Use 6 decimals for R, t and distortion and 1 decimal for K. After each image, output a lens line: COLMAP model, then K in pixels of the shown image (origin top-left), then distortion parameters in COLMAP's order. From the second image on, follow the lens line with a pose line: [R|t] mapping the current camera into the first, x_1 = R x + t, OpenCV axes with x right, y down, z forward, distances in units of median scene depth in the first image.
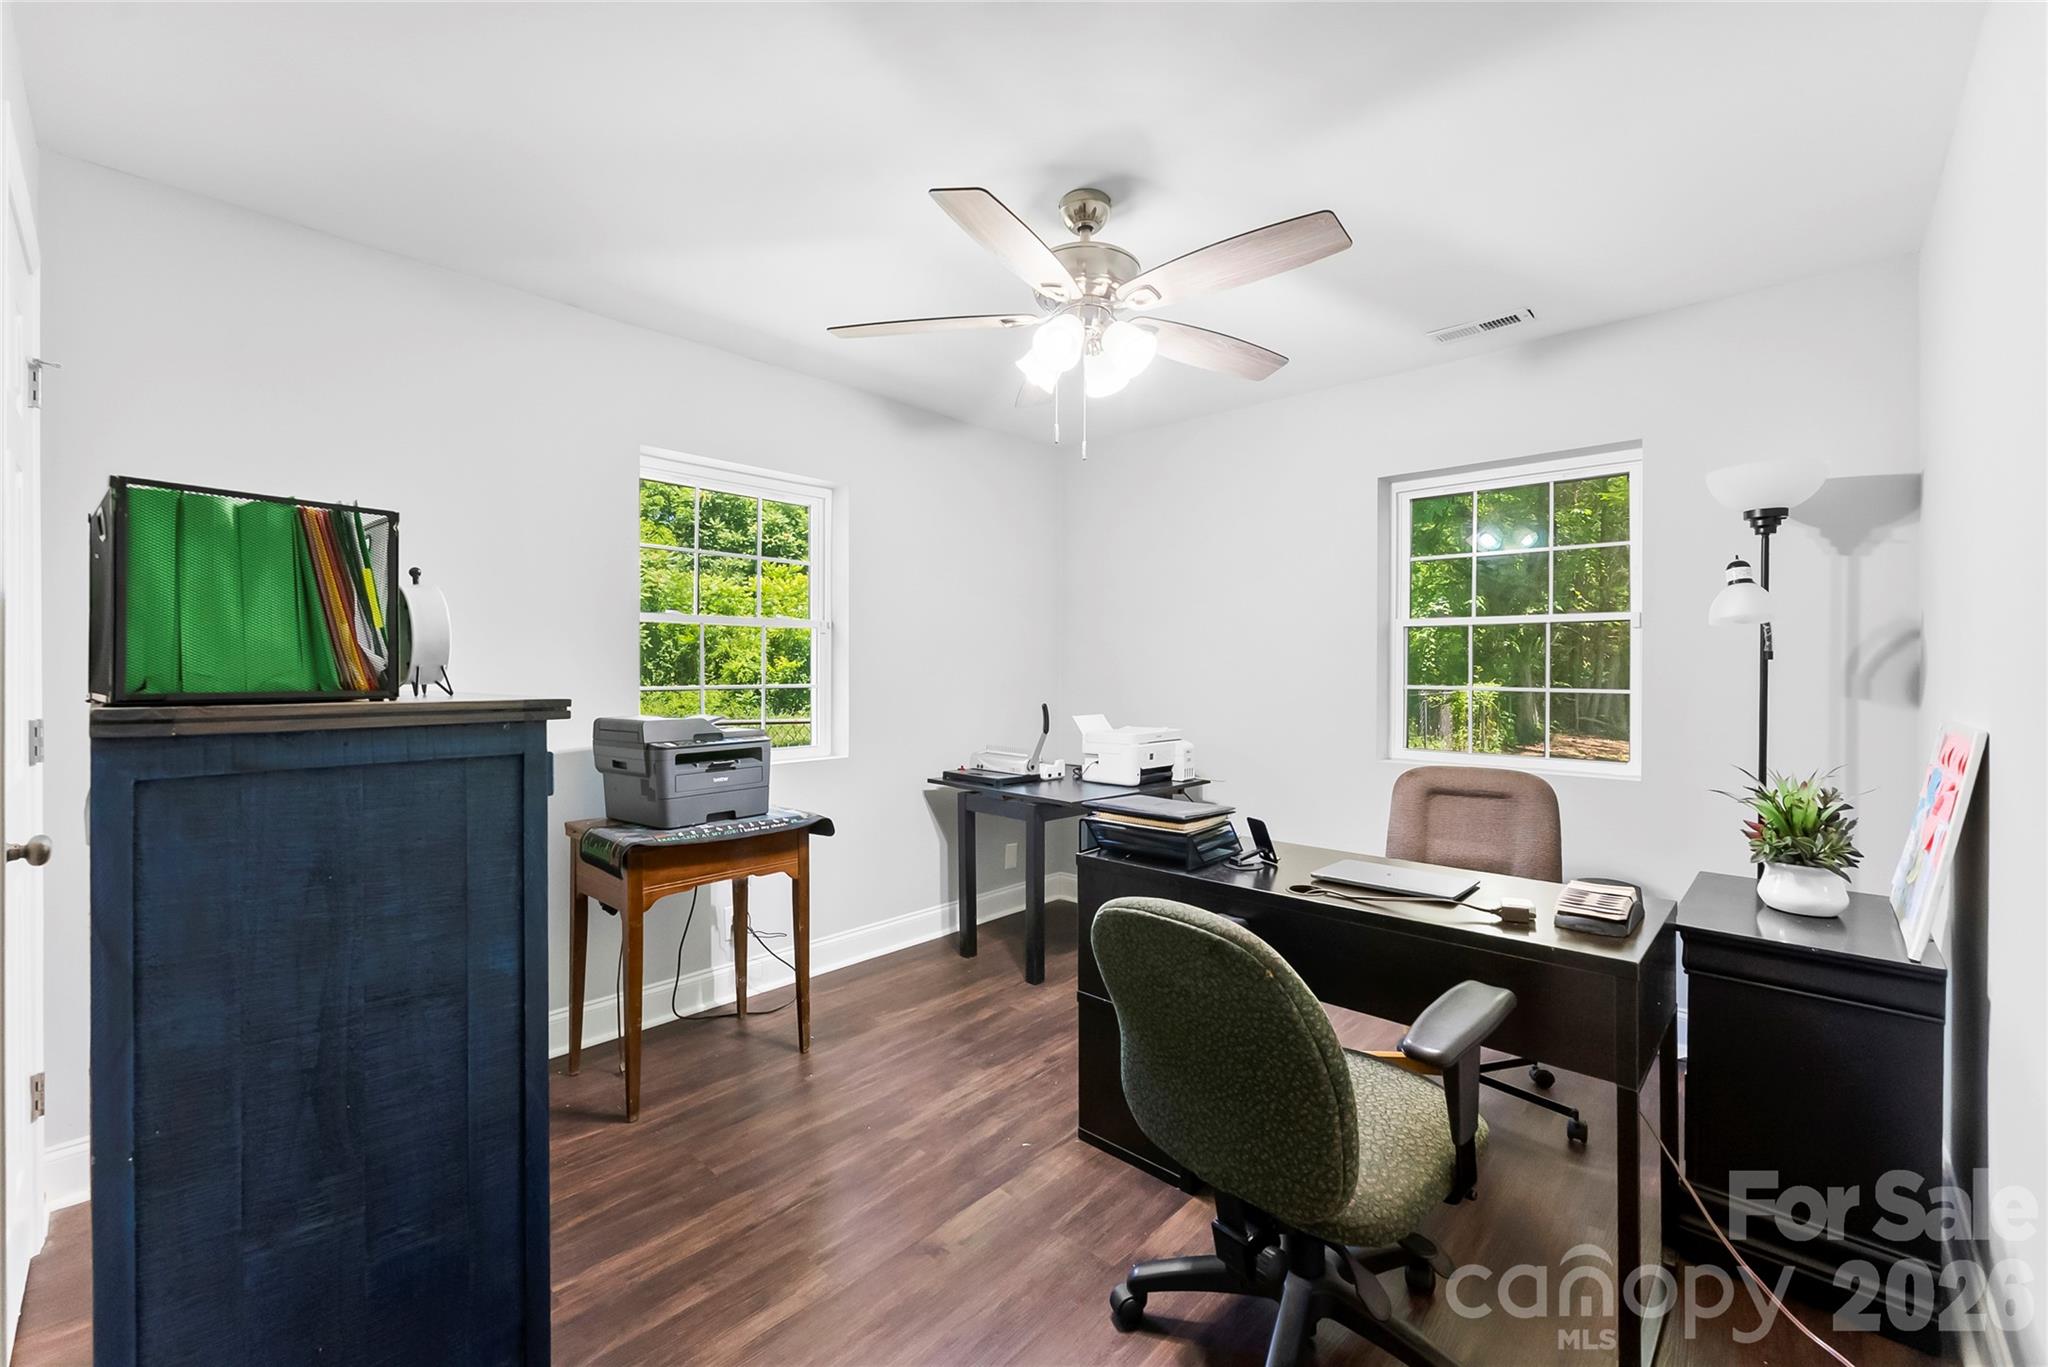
lens RADIAL K [[840.8, 0, 1019.1], [0, 840.8, 681.2], [0, 0, 1]] dist [0.000688, -0.000292]
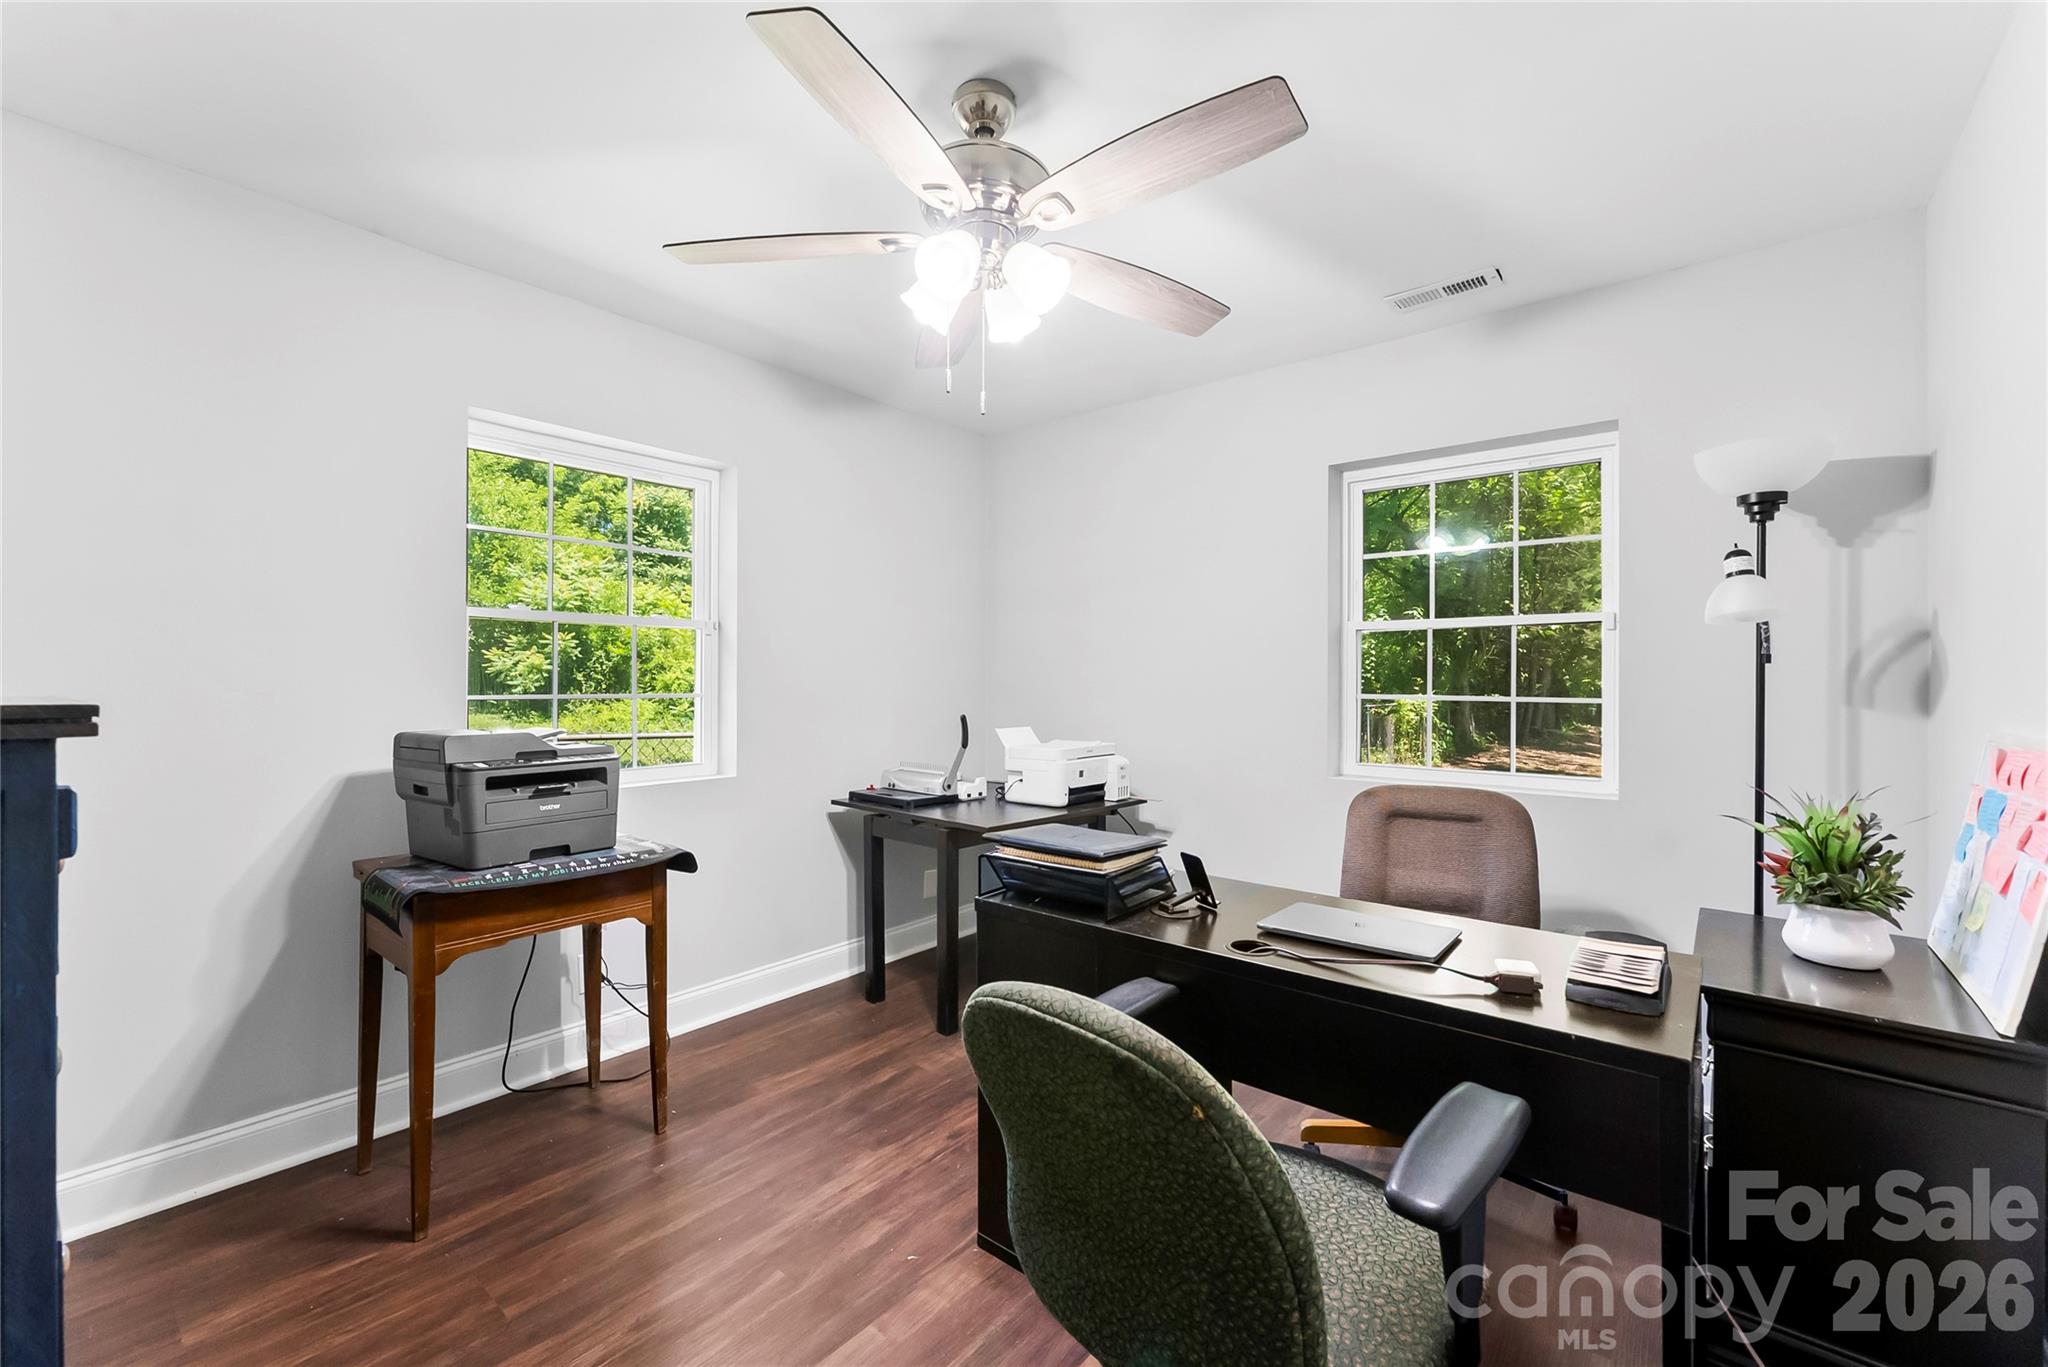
lens RADIAL K [[824.5, 0, 1018.5], [0, 824.5, 691.2], [0, 0, 1]] dist [-0.000260, -0.000144]
pose [[0.998529, 0.000421, 0.054222, 0.060887], [-0.000218, 0.999993, -0.003755, 0.006748], [-0.054223, 0.003737, 0.998522, 0.179046]]
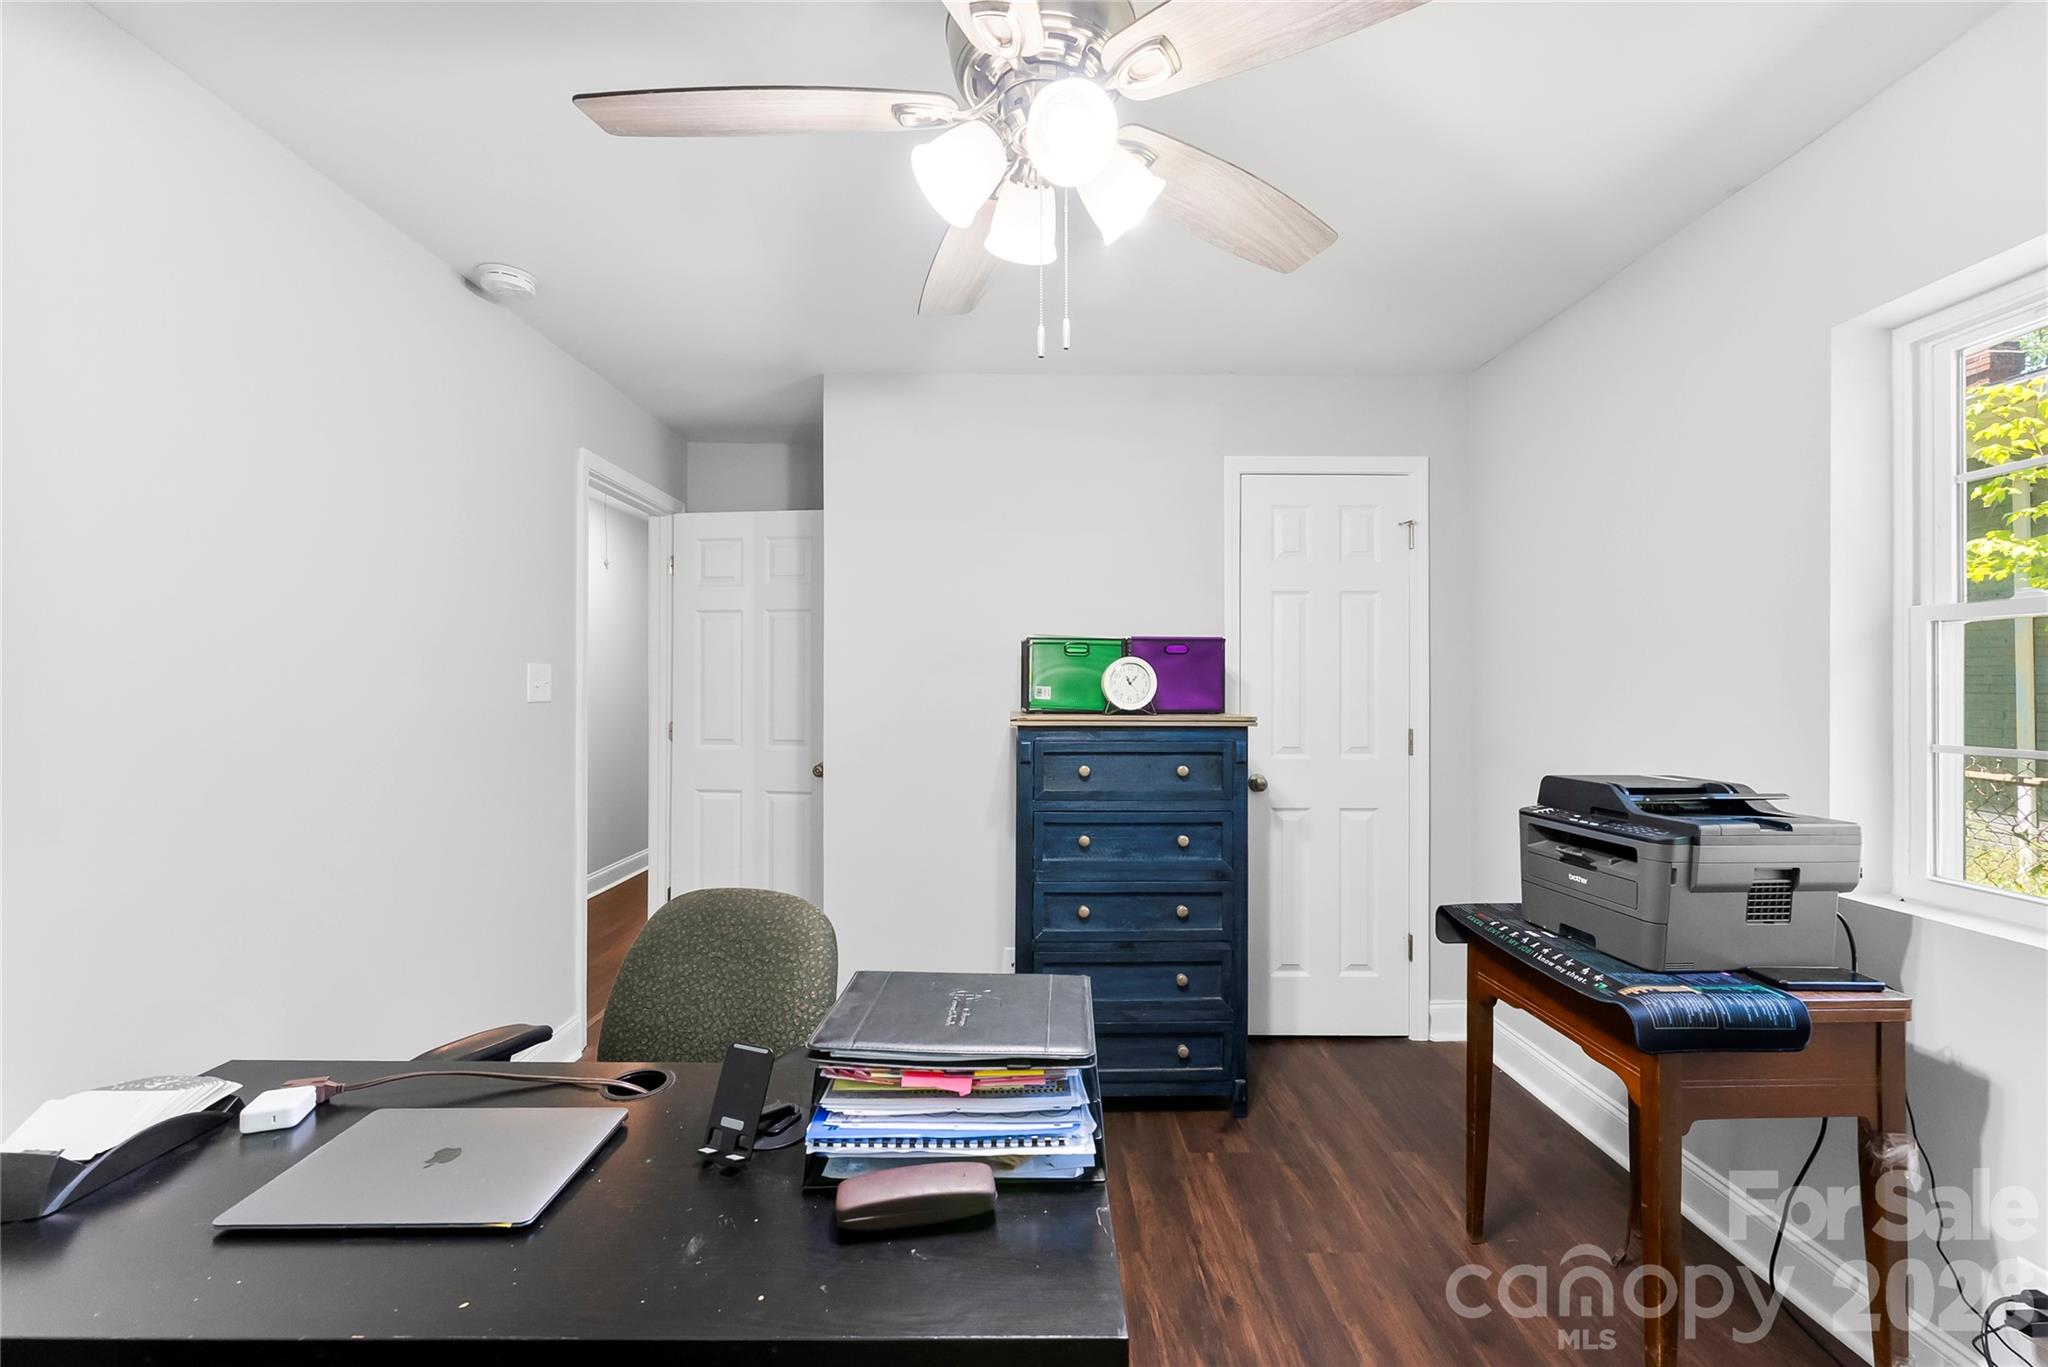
lens RADIAL K [[840.8, 0, 1019.1], [0, 840.8, 681.2], [0, 0, 1]] dist [0.000688, -0.000292]
pose [[-0.720284, -0.007818, -0.693635, 0.441674], [-0.007780, 0.999965, -0.003193, -0.035351], [0.693636, 0.003097, -0.720319, 1.227806]]
